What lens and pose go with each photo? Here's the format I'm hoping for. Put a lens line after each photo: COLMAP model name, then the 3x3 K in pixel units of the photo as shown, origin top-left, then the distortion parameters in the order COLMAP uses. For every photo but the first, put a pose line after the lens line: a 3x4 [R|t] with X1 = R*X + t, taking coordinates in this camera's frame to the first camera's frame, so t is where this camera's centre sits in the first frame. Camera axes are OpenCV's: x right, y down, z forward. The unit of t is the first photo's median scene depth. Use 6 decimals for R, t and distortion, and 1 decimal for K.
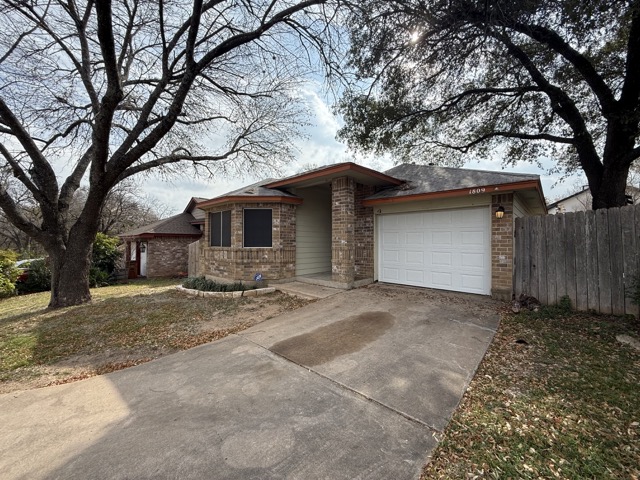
lens RADIAL K [[255.2, 0, 320.0], [0, 255.2, 240.0], [0, 0, 1]] dist [0.000178, 0.000387]
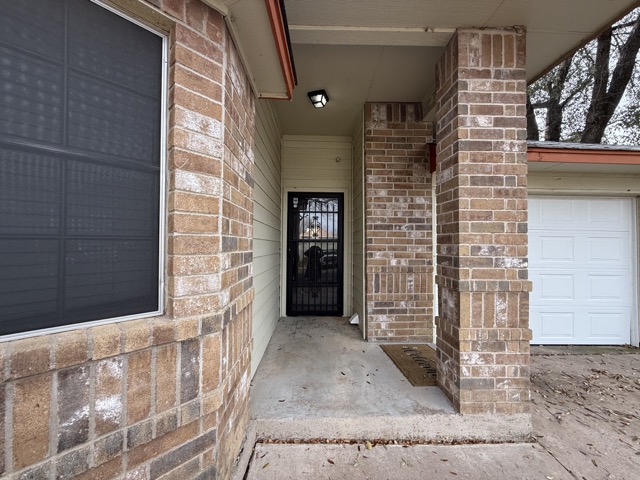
lens RADIAL K [[255.2, 0, 320.0], [0, 255.2, 240.0], [0, 0, 1]] dist [0.000178, 0.000387]
pose [[0.710778, 0.017529, 0.703198, -0.225082], [-0.013574, 0.999845, -0.011203, -0.010558], [-0.703286, -0.001582, 0.710905, 0.852379]]
